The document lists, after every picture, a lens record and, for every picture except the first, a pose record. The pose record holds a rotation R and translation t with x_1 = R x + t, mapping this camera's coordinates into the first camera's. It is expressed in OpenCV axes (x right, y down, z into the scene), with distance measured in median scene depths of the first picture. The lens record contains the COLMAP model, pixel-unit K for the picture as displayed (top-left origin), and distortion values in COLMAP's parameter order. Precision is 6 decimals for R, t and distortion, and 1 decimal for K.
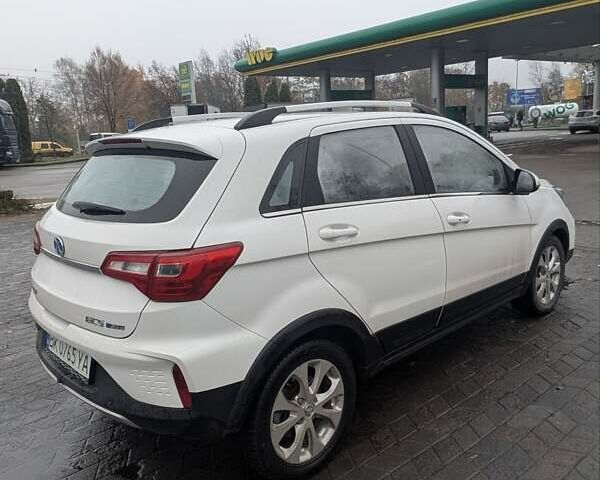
lens RADIAL K [[529.3, 0, 288.3], [0, 529.3, 239.2], [0, 0, 1]] dist [-0.005746, -0.003252]
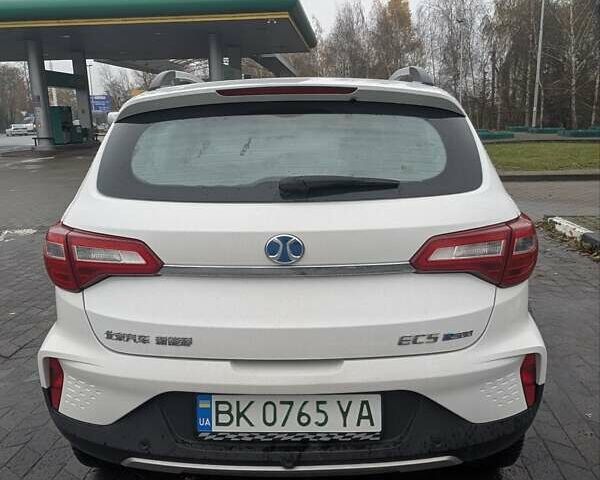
lens RADIAL K [[518.6, 0, 300.0], [0, 518.6, 240.0], [0, 0, 1]] dist [0.038960, -0.000024]
pose [[0.699922, -0.121615, 0.703789, -0.799356], [0.126801, 0.990901, 0.045123, -0.021799], [-0.702873, 0.057659, 0.708975, 0.518651]]
